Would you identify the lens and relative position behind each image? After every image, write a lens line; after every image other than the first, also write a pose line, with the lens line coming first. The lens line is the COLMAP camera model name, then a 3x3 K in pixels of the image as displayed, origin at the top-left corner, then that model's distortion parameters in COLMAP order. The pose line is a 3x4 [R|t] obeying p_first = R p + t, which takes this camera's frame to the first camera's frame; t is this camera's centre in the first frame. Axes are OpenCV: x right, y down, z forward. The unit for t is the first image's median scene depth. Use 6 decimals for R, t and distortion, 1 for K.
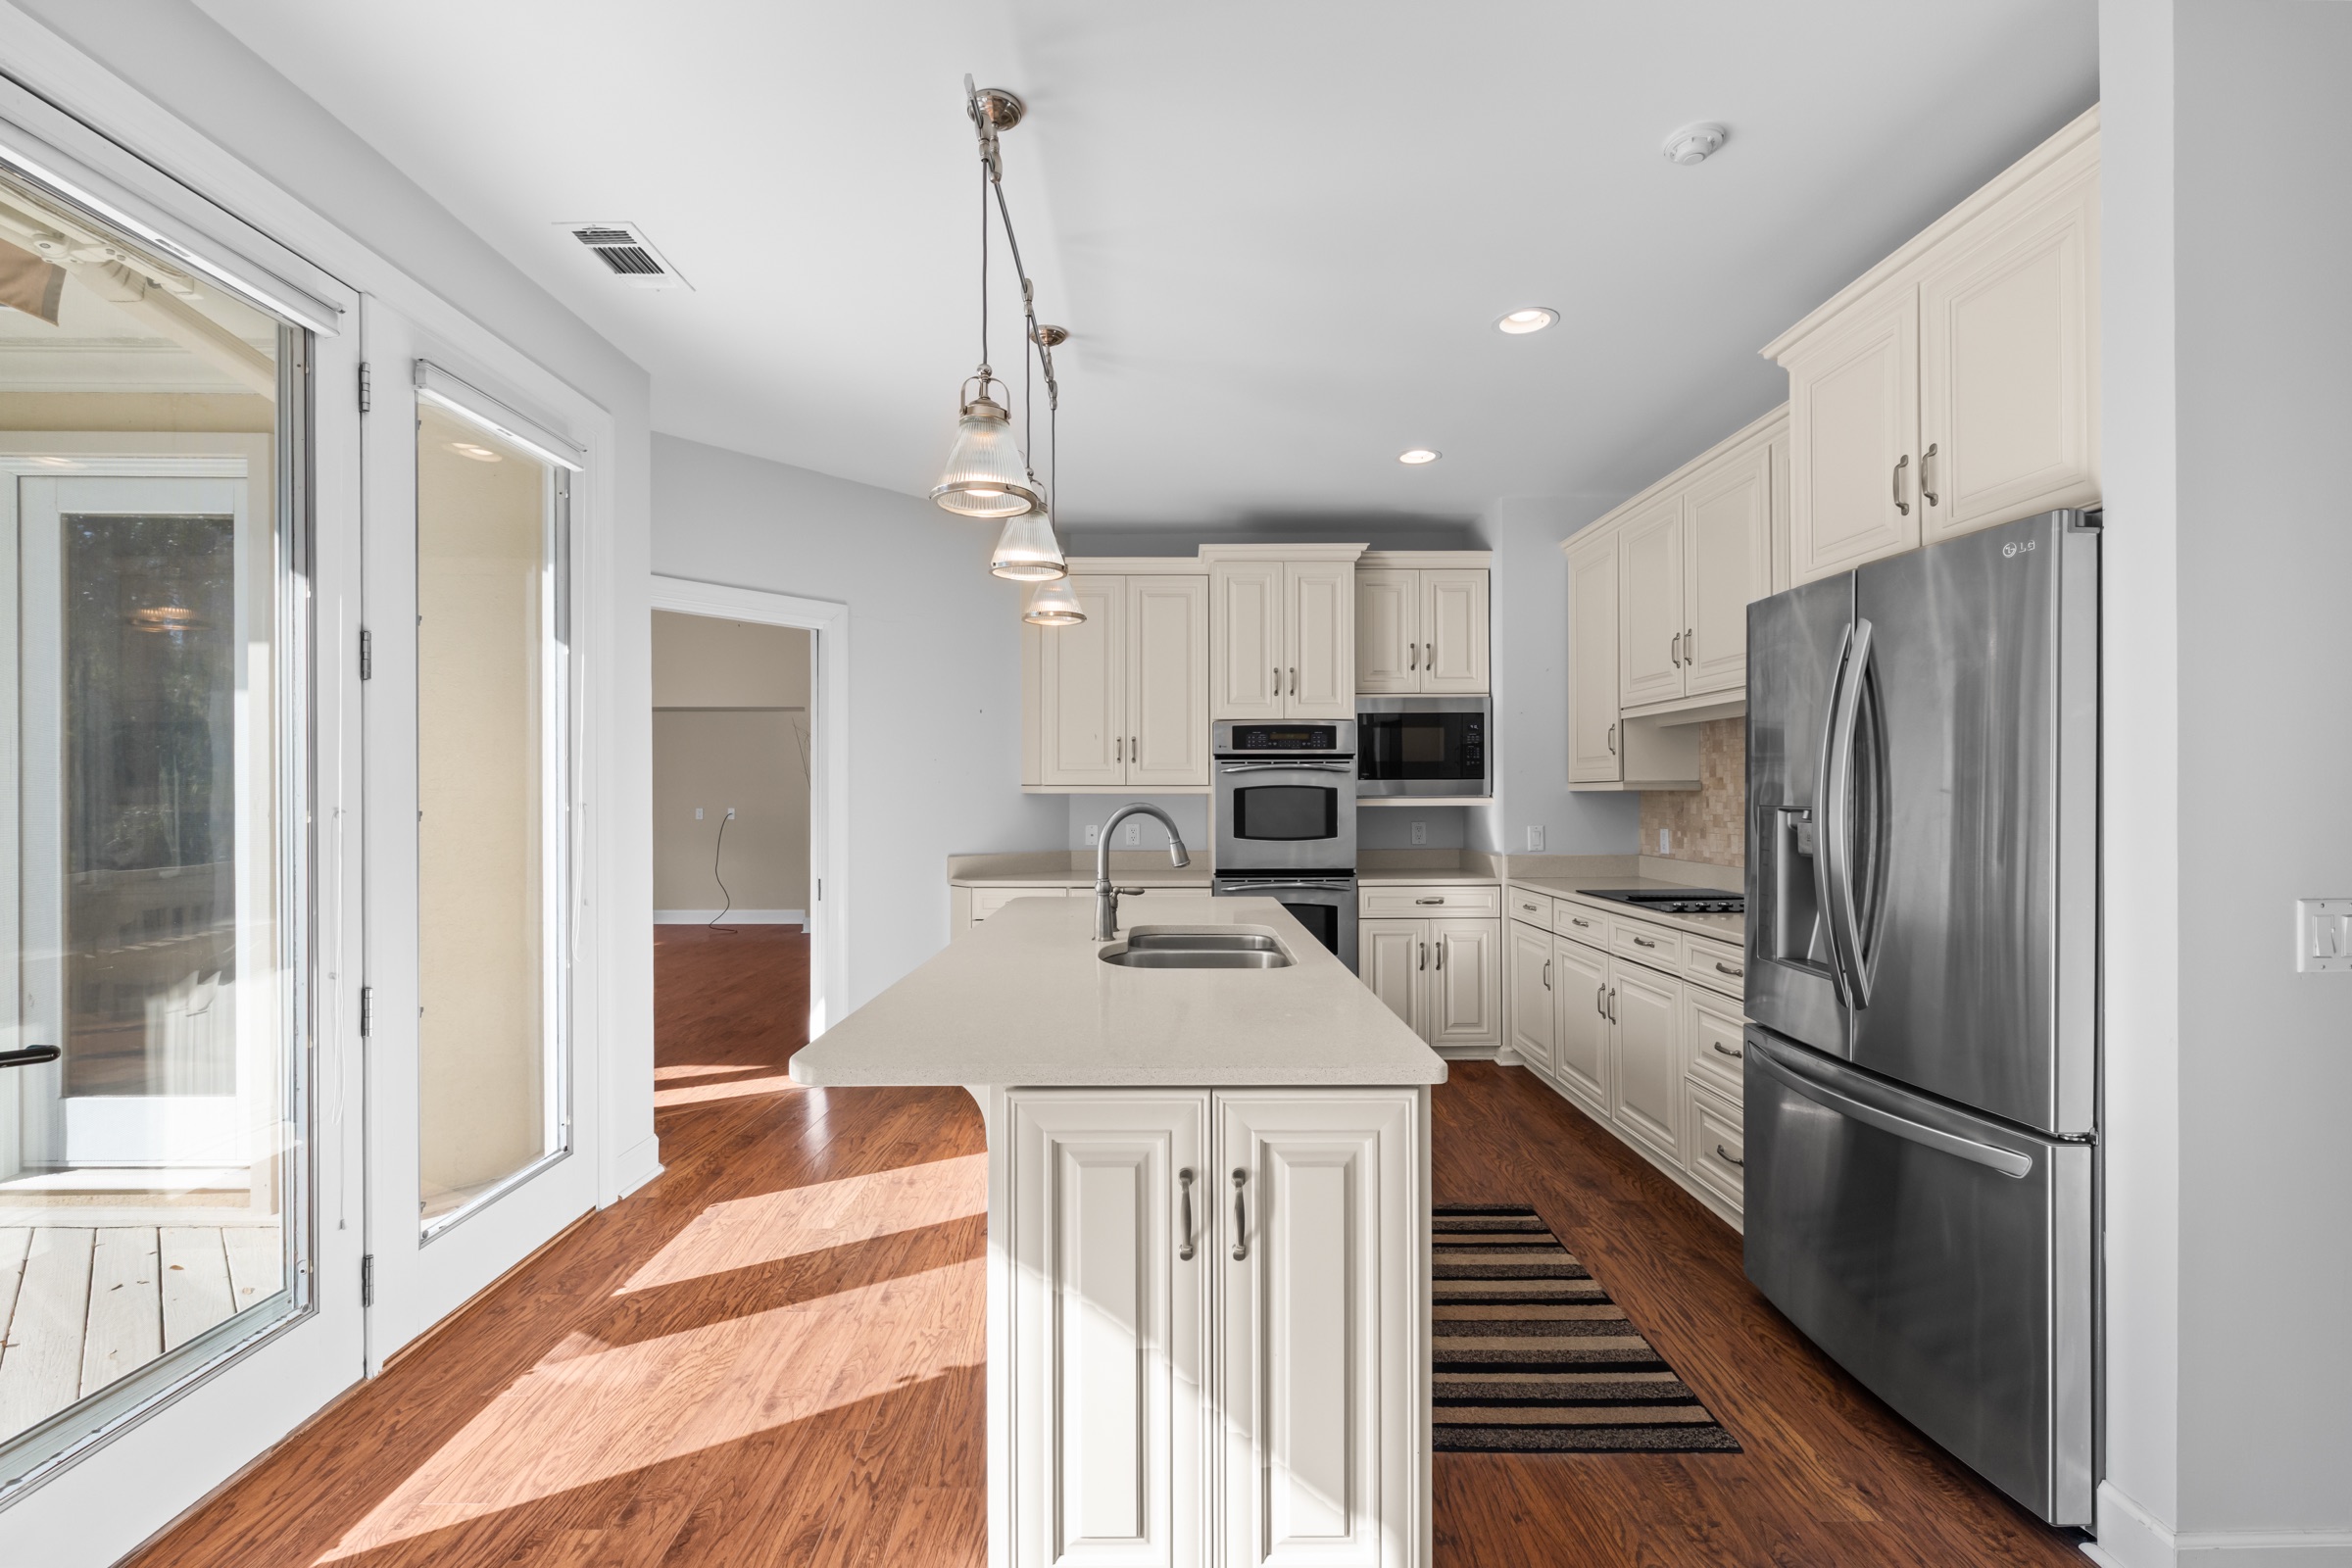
lens RADIAL K [[1030.5, 0, 1173.1], [0, 1030.5, 786.6], [0, 0, 1]] dist [0.008473, -0.000250]
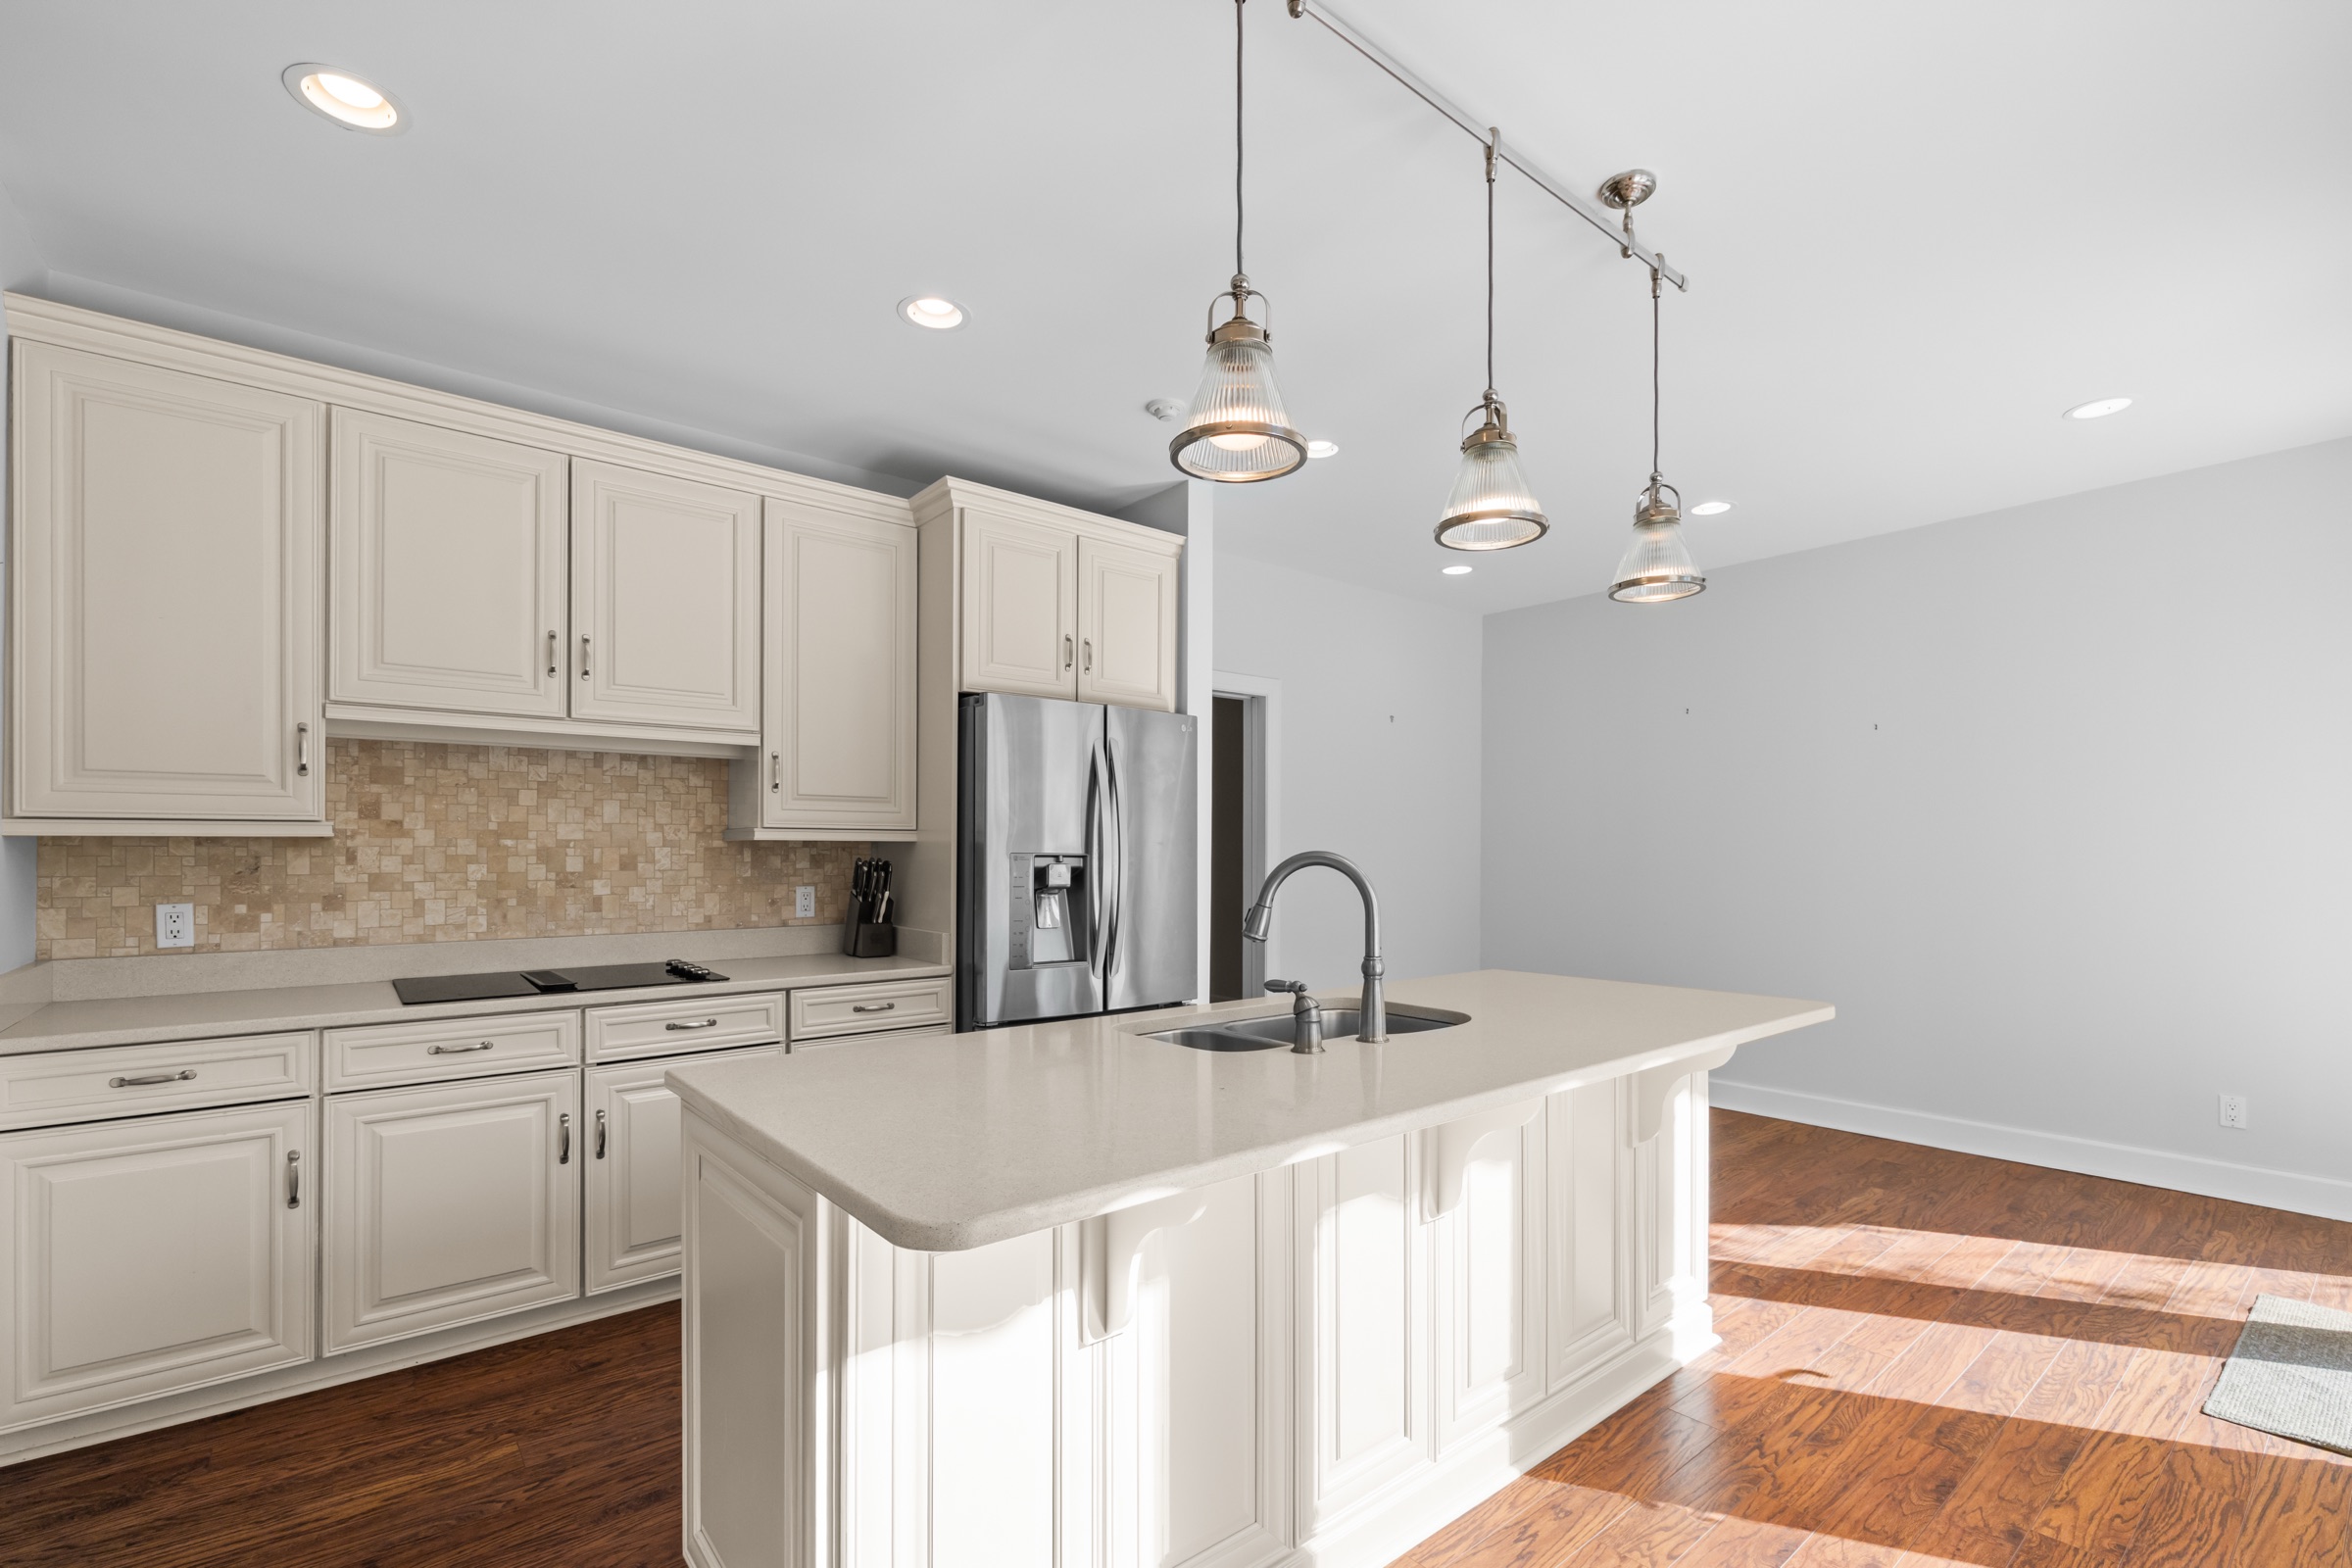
lens RADIAL K [[1030.5, 0, 1183.3], [0, 1030.5, 857.3], [0, 0, 1]] dist [0.008473, -0.000250]
pose [[-0.626867, -0.008721, 0.779078, -0.423850], [-0.004462, 0.999961, 0.007603, 0.010373], [-0.779114, 0.001290, -0.626882, 1.207109]]
